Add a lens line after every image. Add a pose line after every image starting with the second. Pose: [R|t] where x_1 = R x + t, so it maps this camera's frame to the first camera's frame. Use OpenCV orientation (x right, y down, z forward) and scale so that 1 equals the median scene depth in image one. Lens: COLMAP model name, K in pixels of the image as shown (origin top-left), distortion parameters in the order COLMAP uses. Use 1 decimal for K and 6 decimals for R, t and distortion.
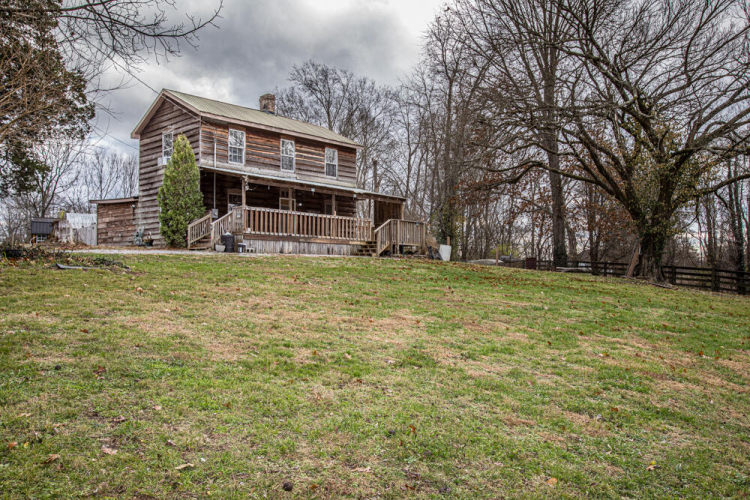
lens RADIAL K [[614.7, 0, 374.7], [0, 614.7, 248.2], [0, 0, 1]] dist [0.038909, -0.009581]
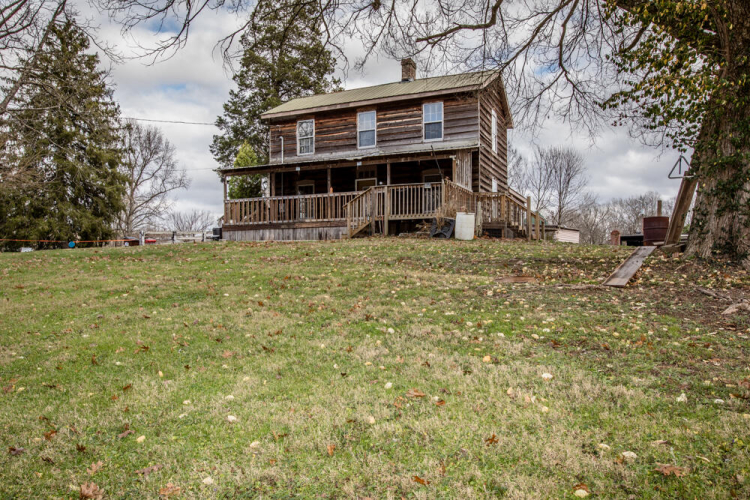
lens RADIAL K [[614.7, 0, 374.0], [0, 614.7, 254.2], [0, 0, 1]] dist [0.038909, -0.009581]
pose [[0.307260, -0.037214, -0.950898, 0.716808], [0.040936, 0.998827, -0.025862, 0.051809], [0.950745, -0.030979, 0.308423, 0.765111]]
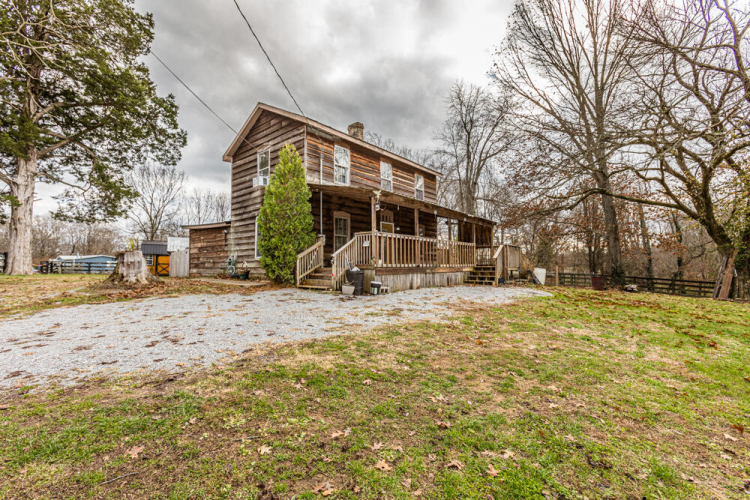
lens RADIAL K [[334.1, 0, 376.8], [0, 334.1, 246.3], [0, 0, 1]] dist [0.000864, 0.000753]
pose [[0.998388, -0.009026, 0.056029, -0.194417], [0.010008, 0.999801, -0.017263, -0.035638], [-0.055862, 0.017796, 0.998280, 0.493799]]
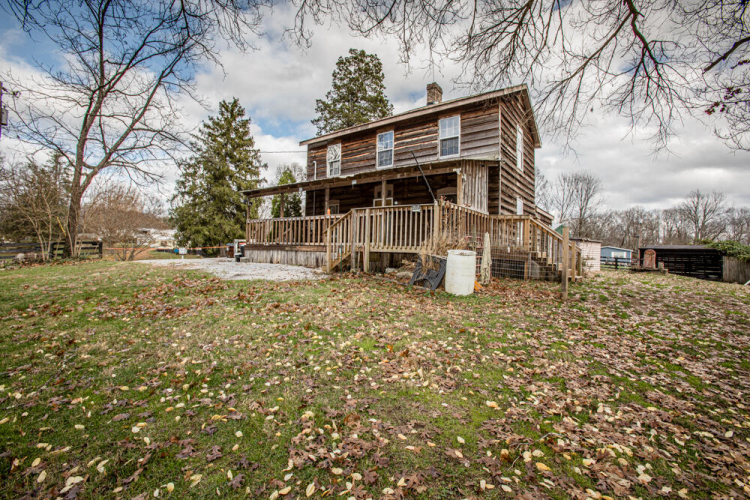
lens RADIAL K [[346.8, 0, 381.8], [0, 346.8, 236.6], [0, 0, 1]] dist [-0.038773, -0.000307]
pose [[0.101672, -0.044029, -0.993843, 0.356192], [0.017337, 0.998947, -0.042481, -0.006210], [0.994667, -0.012912, 0.102328, 0.982928]]
